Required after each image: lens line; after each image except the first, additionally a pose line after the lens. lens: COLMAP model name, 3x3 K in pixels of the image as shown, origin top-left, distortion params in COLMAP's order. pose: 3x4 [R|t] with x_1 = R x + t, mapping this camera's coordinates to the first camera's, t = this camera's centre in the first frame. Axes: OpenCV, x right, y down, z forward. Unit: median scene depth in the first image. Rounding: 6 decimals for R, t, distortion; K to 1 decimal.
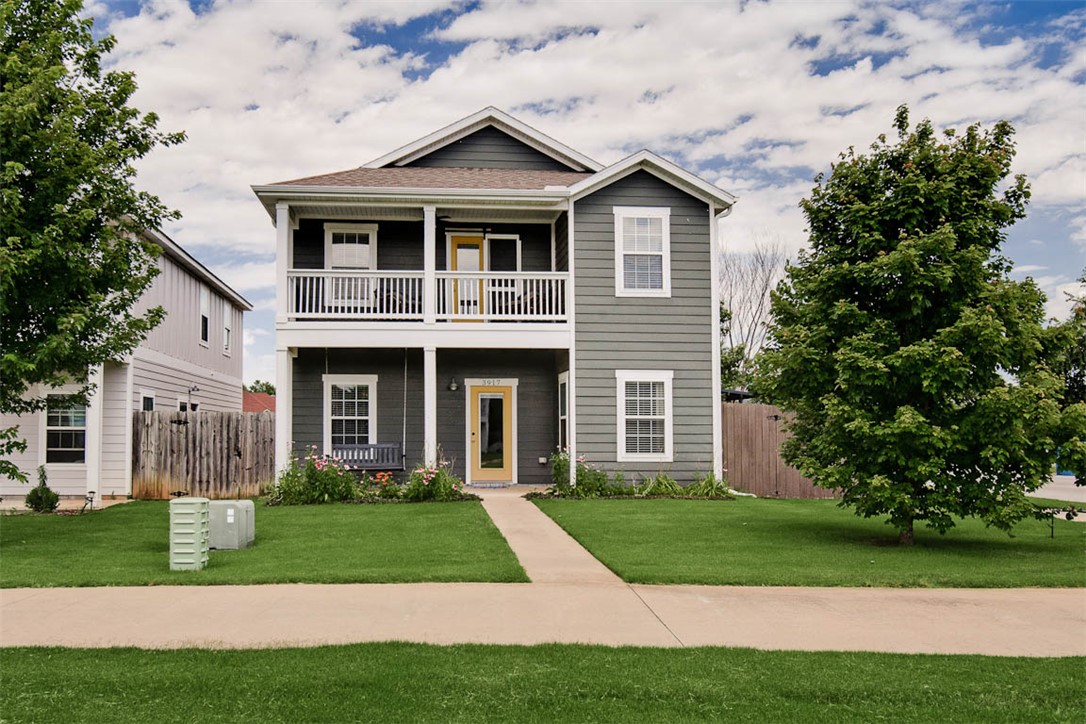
lens RADIAL K [[898.9, 0, 543.1], [0, 898.9, 362.2], [0, 0, 1]] dist [0.008798, 0.001068]
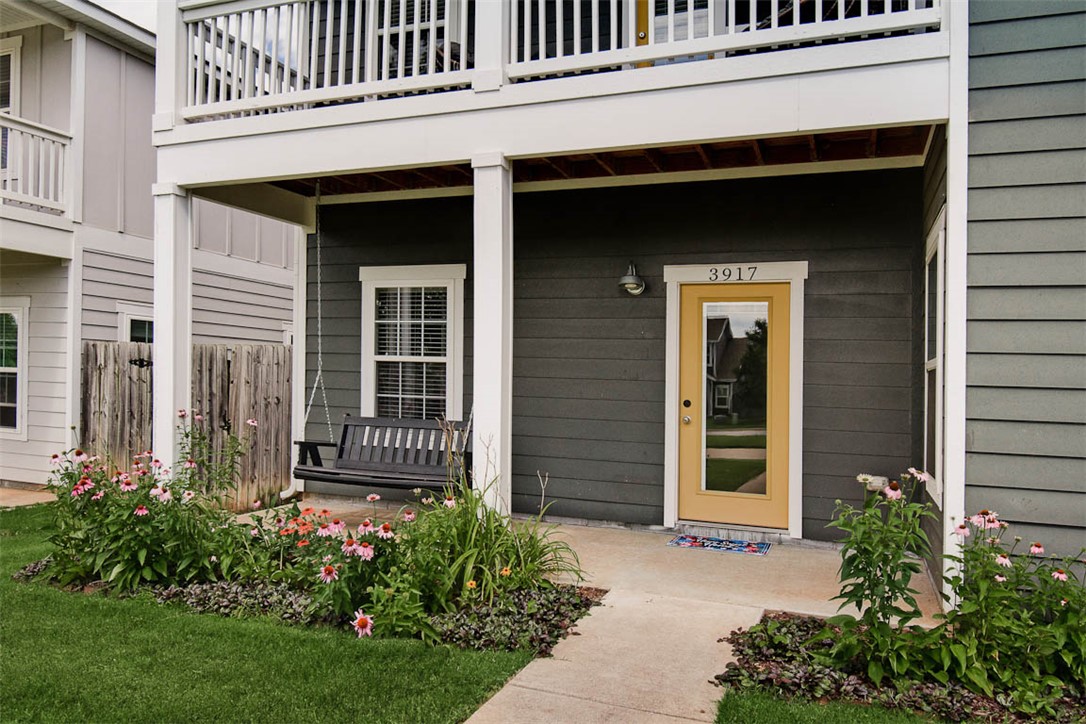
lens RADIAL K [[764.8, 0, 540.4], [0, 764.8, 367.3], [0, 0, 1]] dist [0.000738, 0.000107]
pose [[0.857787, 0.015441, -0.513774, 0.044536], [0.012790, 0.998598, 0.051367, 0.048408], [0.513847, -0.050633, 0.856387, 0.719880]]
